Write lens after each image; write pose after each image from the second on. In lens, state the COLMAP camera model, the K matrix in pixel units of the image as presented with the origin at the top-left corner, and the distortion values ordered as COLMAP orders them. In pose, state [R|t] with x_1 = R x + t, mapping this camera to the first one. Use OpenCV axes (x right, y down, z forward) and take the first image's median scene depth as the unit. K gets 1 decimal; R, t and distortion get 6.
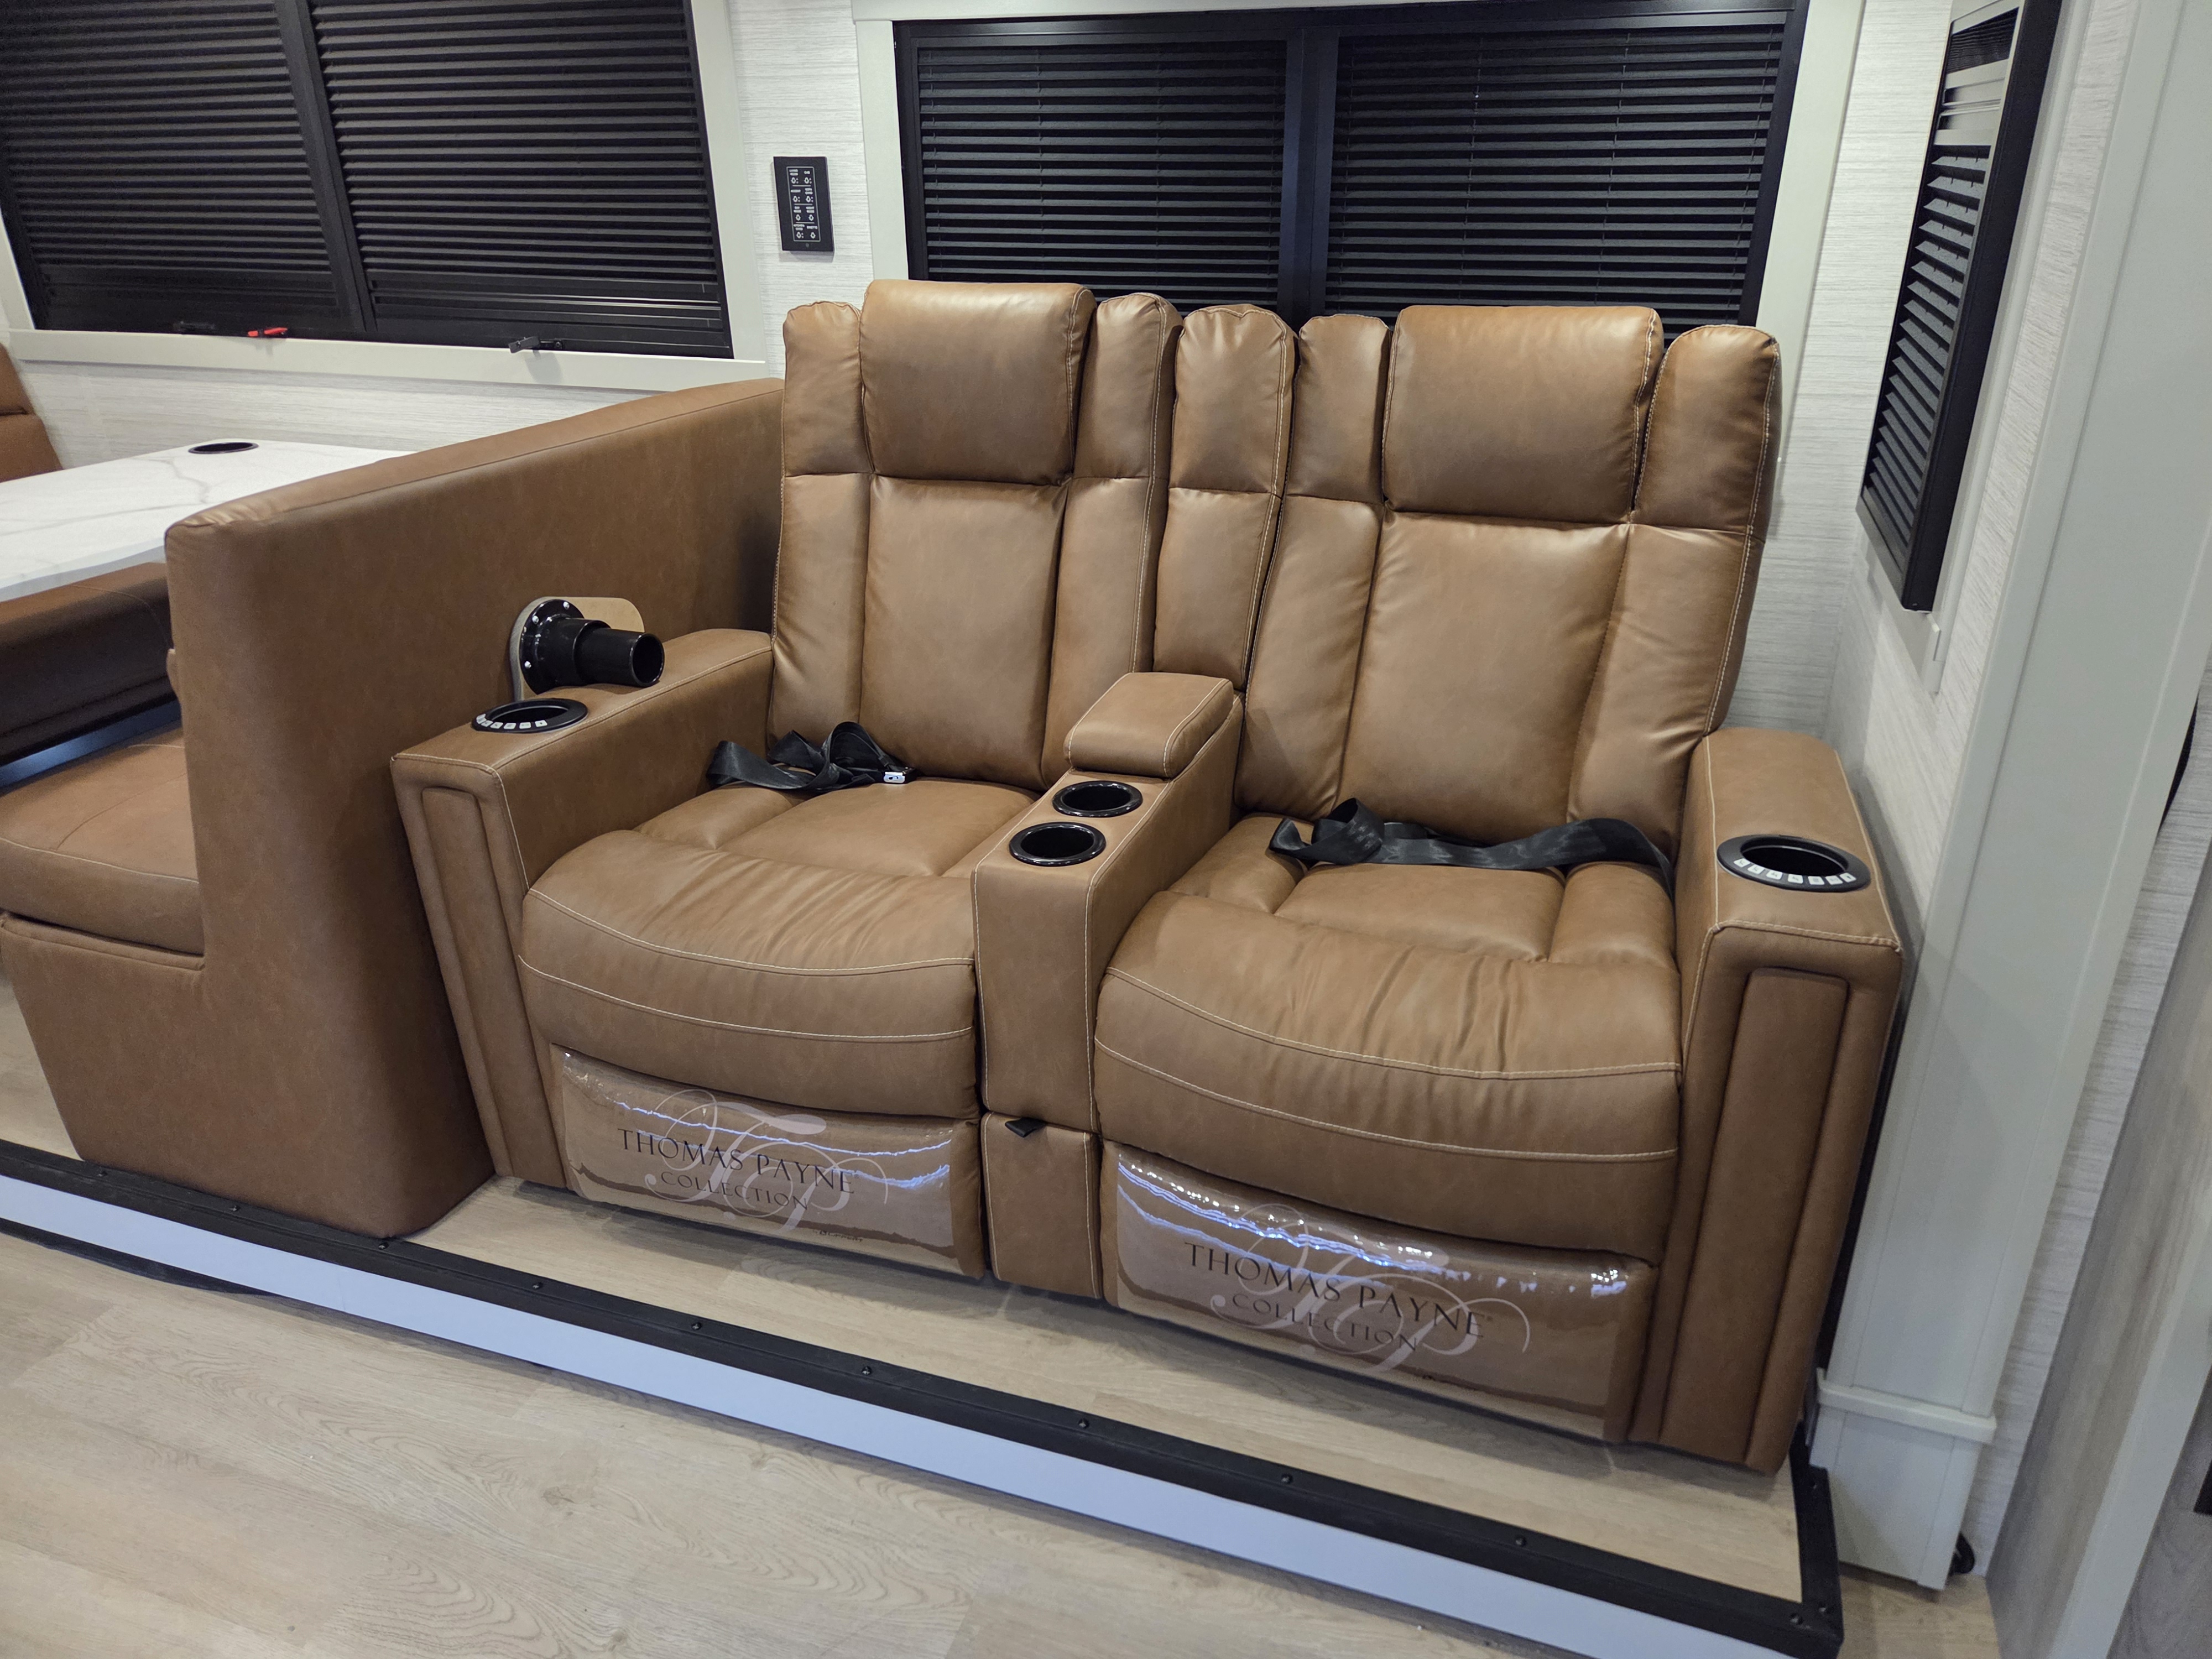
lens RADIAL K [[1492.5, 0, 1135.8], [0, 1492.5, 817.7], [0, 0, 1]] dist [0.054575, -0.052799]
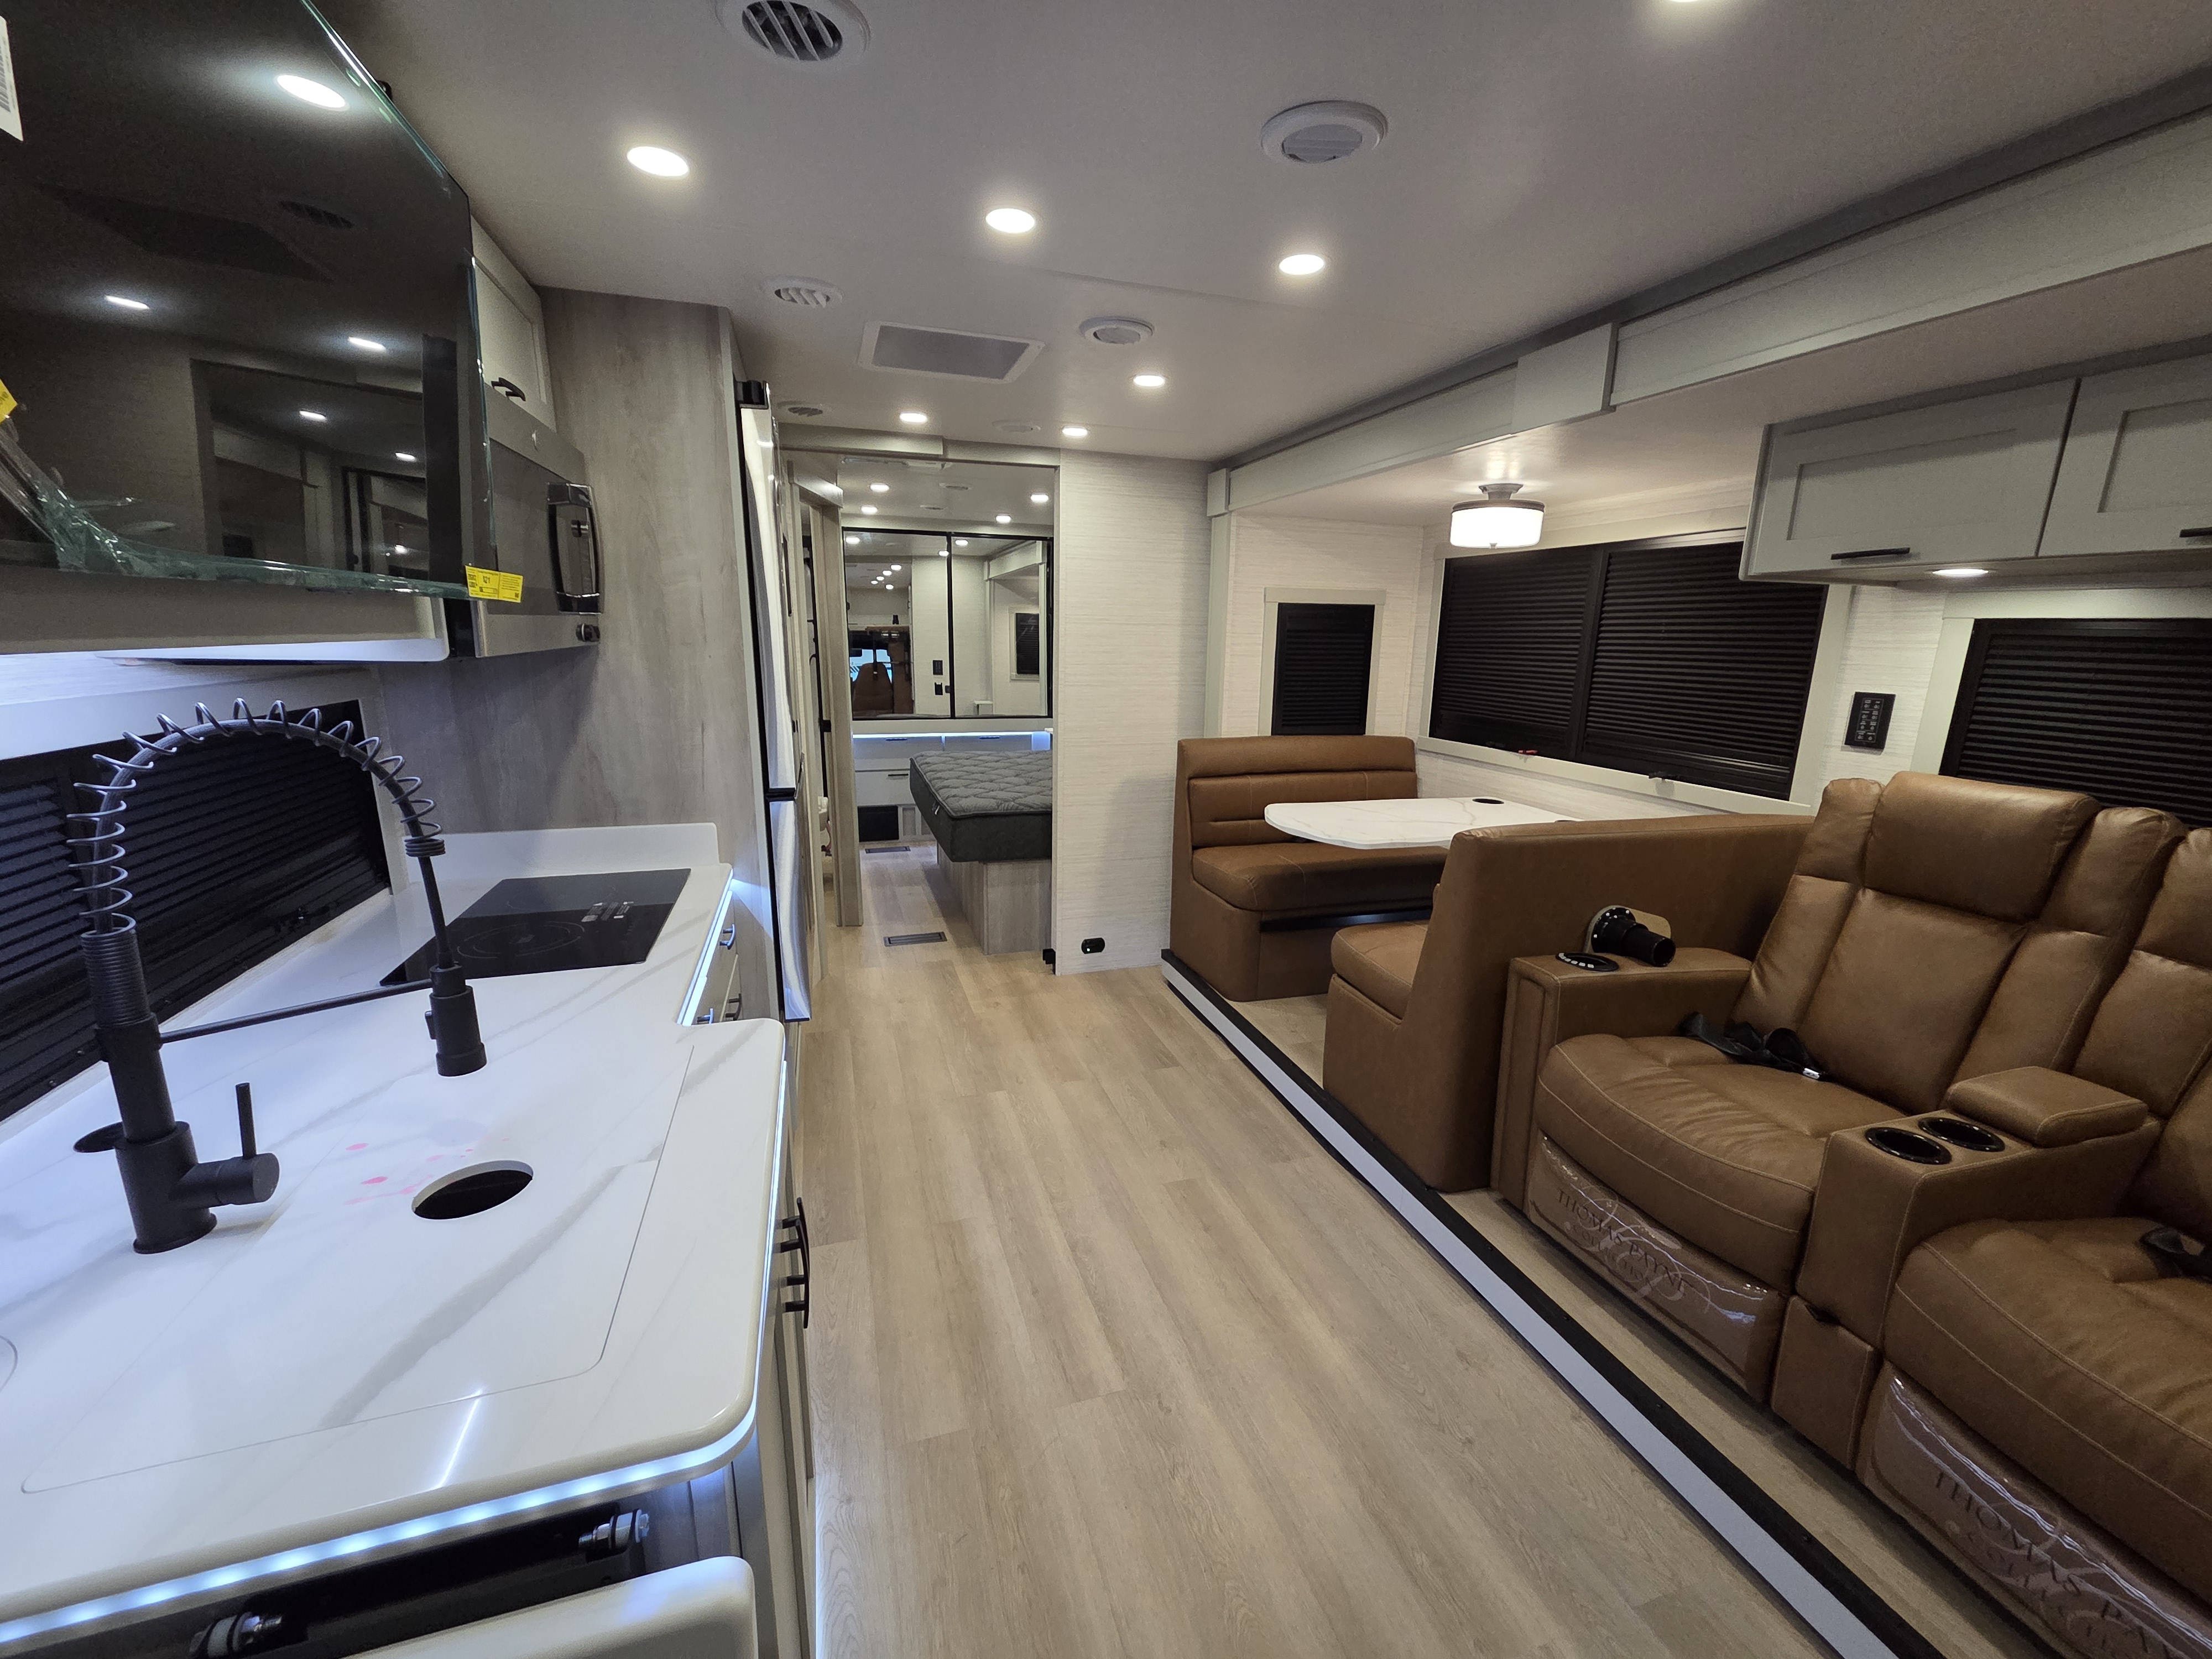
lens RADIAL K [[902.6, 0, 1123.1], [0, 902.6, 835.9], [0, 0, 1]] dist [0.004888, 0.000045]
pose [[0.598178, 0.197013, -0.776768, 0.092922], [-0.354554, 0.934340, -0.036060, 0.030095], [0.718661, 0.296977, 0.628754, -0.169375]]
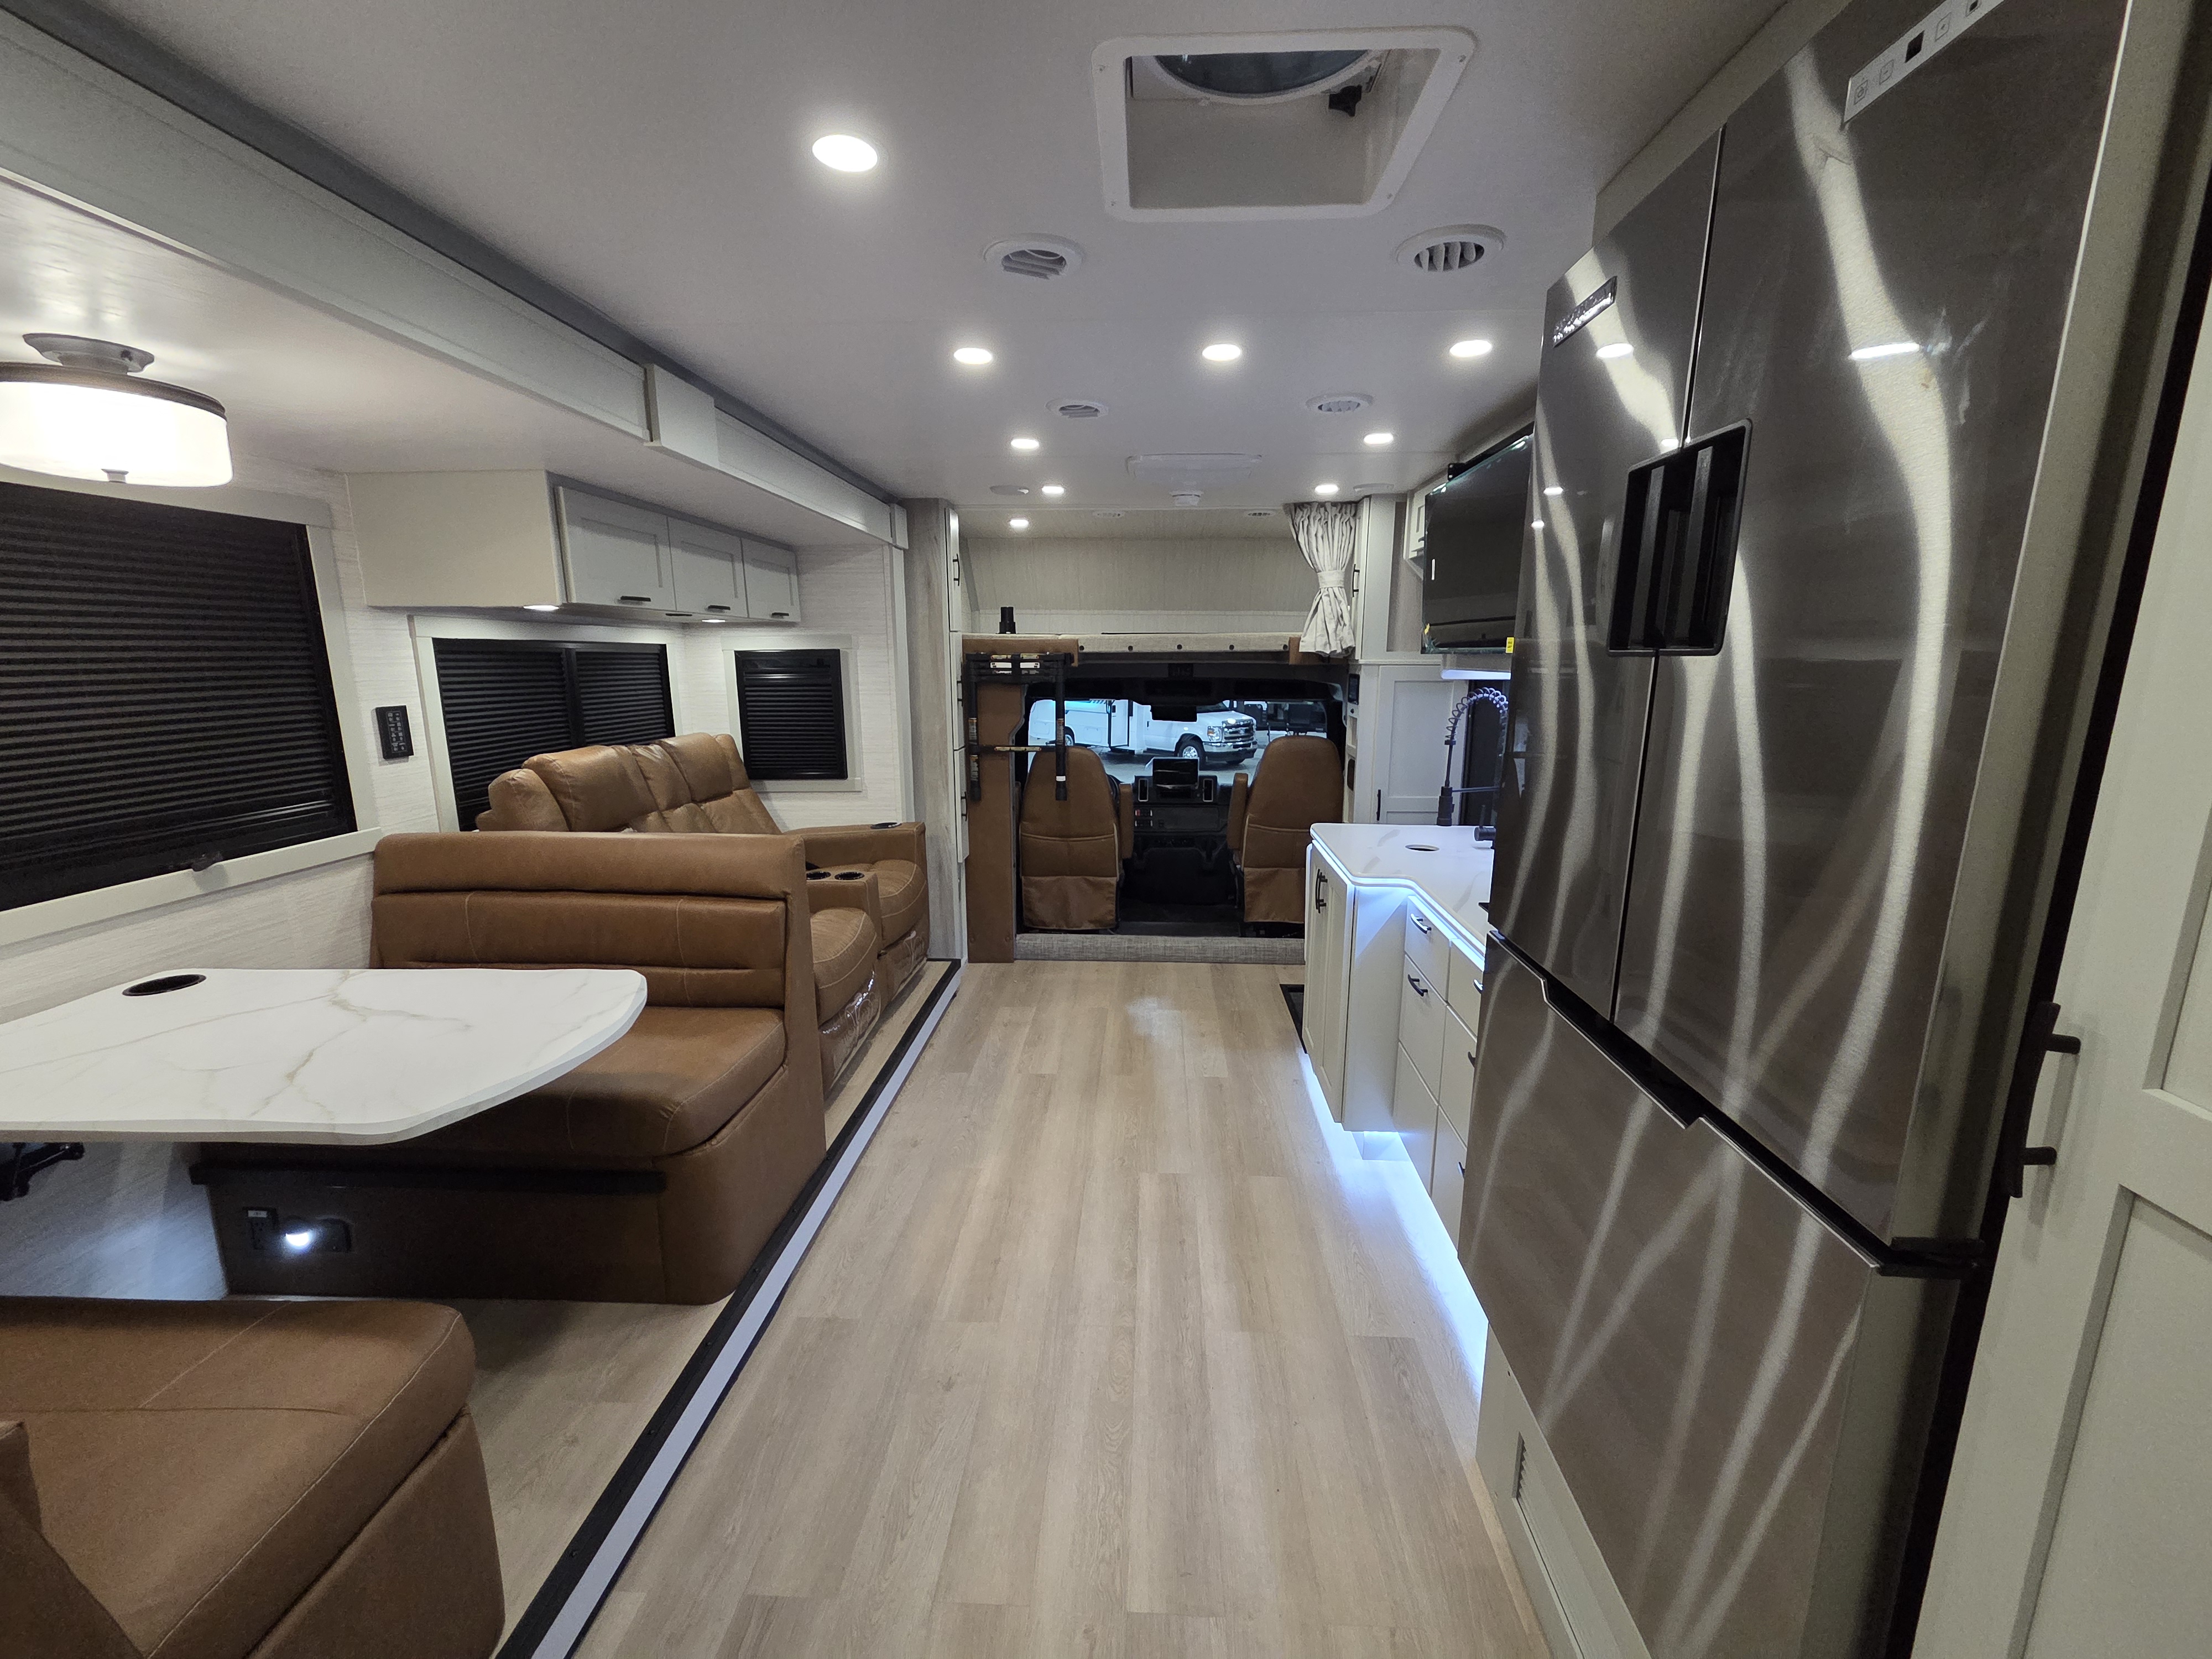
lens RADIAL K [[902.6, 0, 1119.1], [0, 902.6, 830.1], [0, 0, 1]] dist [0.004888, 0.000045]
pose [[-0.275636, -0.179204, 0.944410, -1.693348], [0.401800, 0.871046, 0.282552, -0.320711], [-0.873259, 0.457345, -0.168088, 0.603086]]
